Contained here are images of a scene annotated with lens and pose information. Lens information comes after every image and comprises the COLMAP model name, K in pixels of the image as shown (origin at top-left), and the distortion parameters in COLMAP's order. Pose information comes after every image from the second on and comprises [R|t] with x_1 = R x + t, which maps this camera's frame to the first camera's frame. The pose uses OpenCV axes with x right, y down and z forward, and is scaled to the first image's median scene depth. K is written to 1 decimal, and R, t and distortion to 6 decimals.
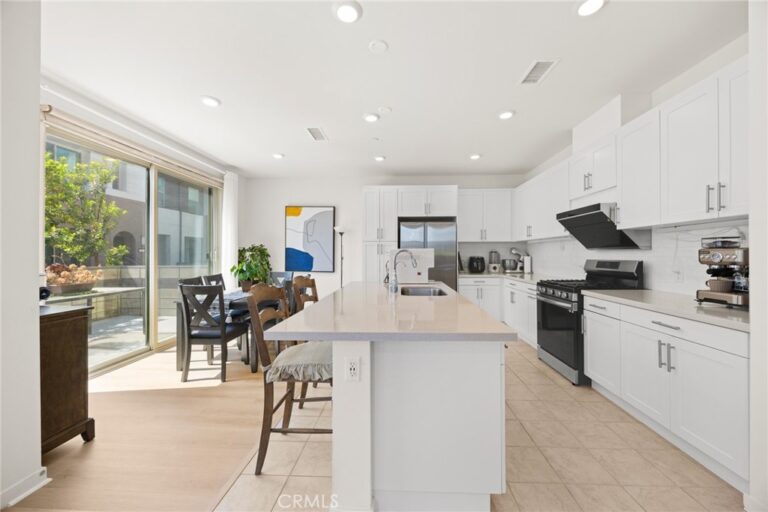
lens RADIAL K [[291.1, 0, 386.4], [0, 291.1, 252.2], [0, 0, 1]] dist [-0.000525, 0.000034]
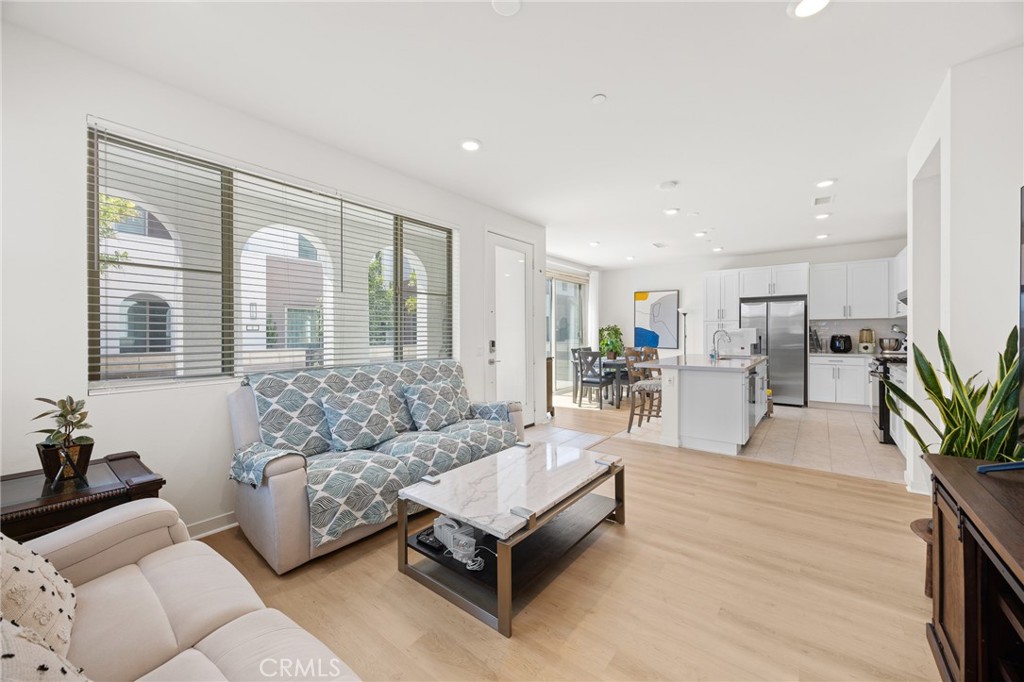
lens RADIAL K [[388.1, 0, 515.2], [0, 388.1, 336.0], [0, 0, 1]] dist [-0.000525, 0.000034]
pose [[0.816919, 0.002855, -0.576745, 0.191779], [0.007319, 0.999856, 0.015317, -0.009229], [0.576706, -0.016734, 0.816780, -0.656091]]
